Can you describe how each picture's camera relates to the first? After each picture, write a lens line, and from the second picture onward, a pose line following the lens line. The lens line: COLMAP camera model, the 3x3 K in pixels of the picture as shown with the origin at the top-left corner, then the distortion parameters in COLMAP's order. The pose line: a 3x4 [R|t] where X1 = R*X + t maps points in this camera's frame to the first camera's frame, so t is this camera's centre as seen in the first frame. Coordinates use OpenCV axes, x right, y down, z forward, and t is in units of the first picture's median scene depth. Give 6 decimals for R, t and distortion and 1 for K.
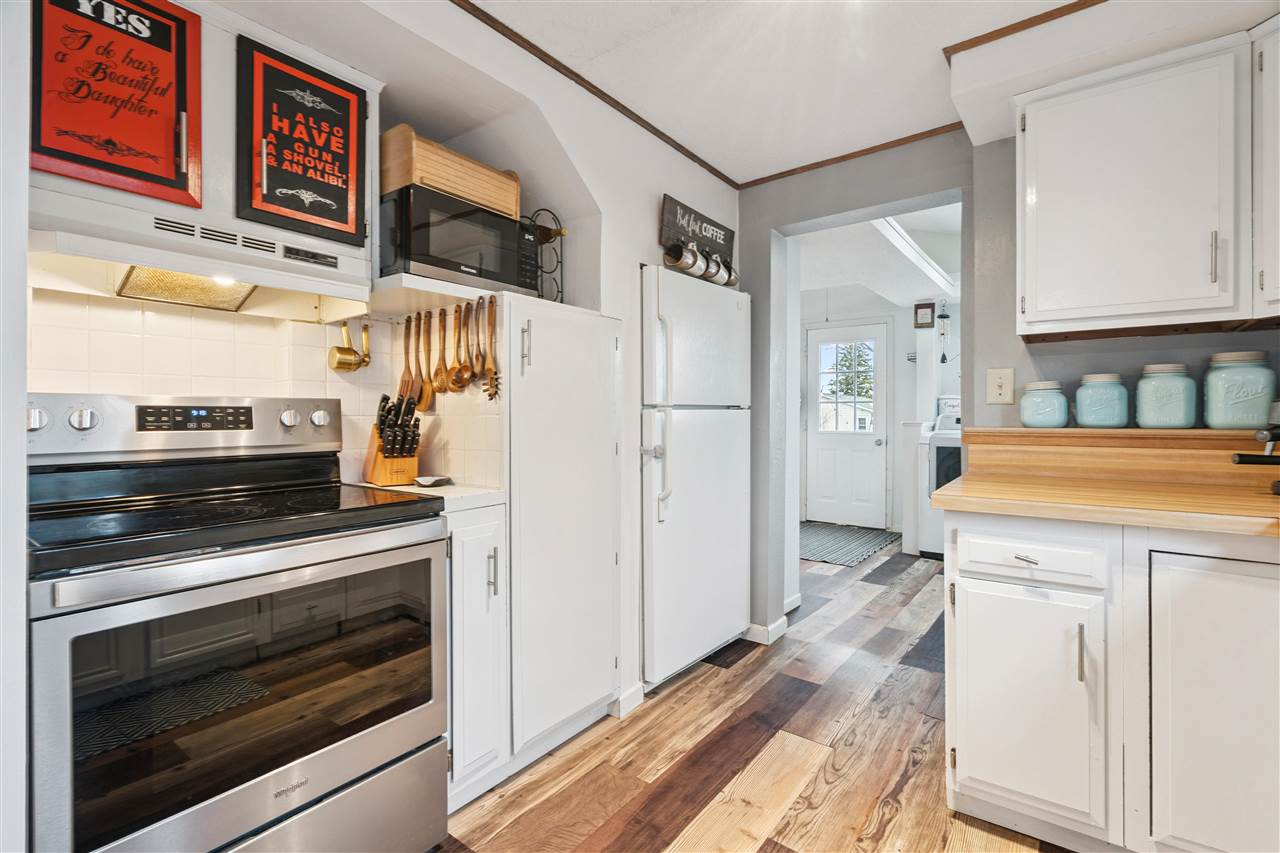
lens RADIAL K [[579.9, 0, 643.2], [0, 579.9, 416.2], [0, 0, 1]] dist [-0.002918, 0.000071]
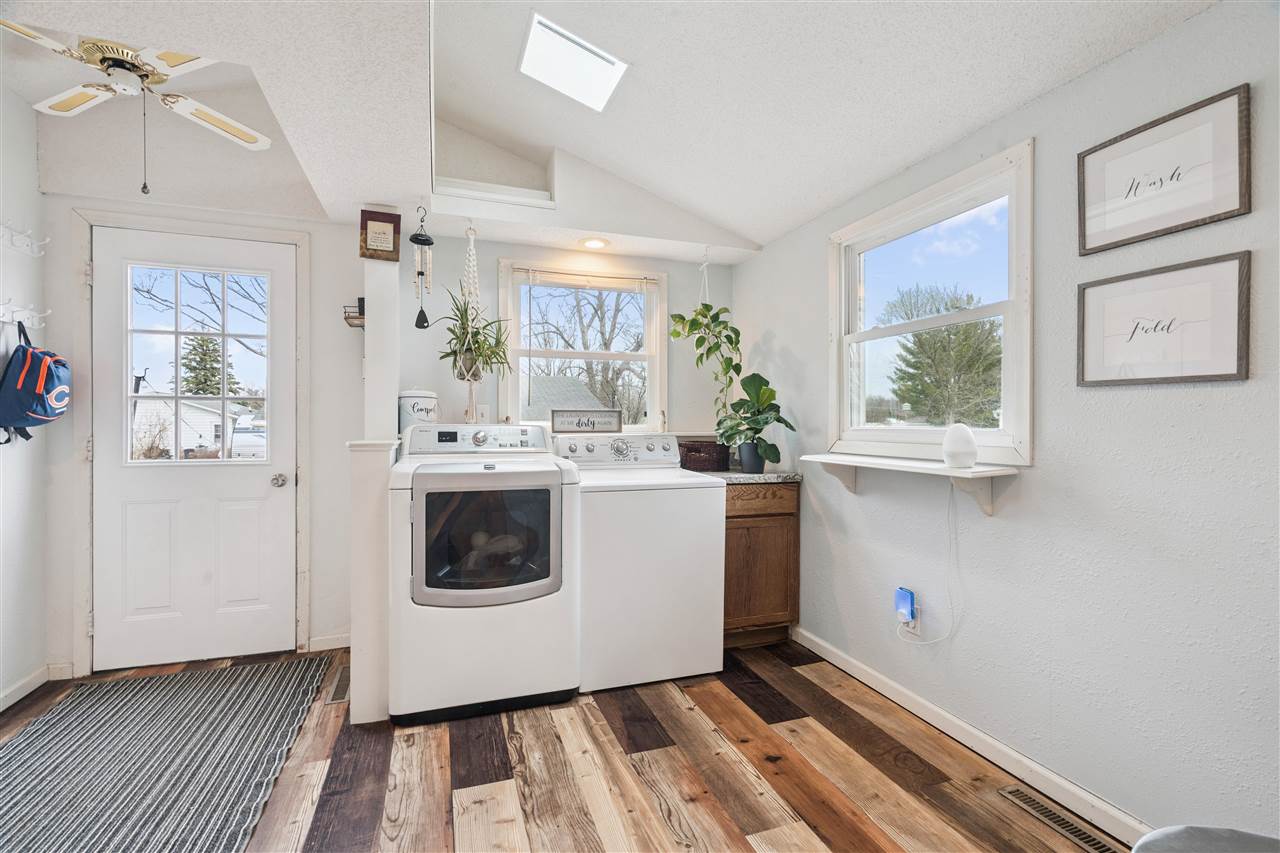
lens RADIAL K [[583.8, 0, 641.2], [0, 583.8, 432.3], [0, 0, 1]] dist [0.001557, 0.000120]
pose [[0.550616, -0.010030, 0.834698, 0.175014], [-0.002580, 0.999903, 0.013717, -0.004660], [-0.834755, -0.009706, 0.550537, 0.514646]]
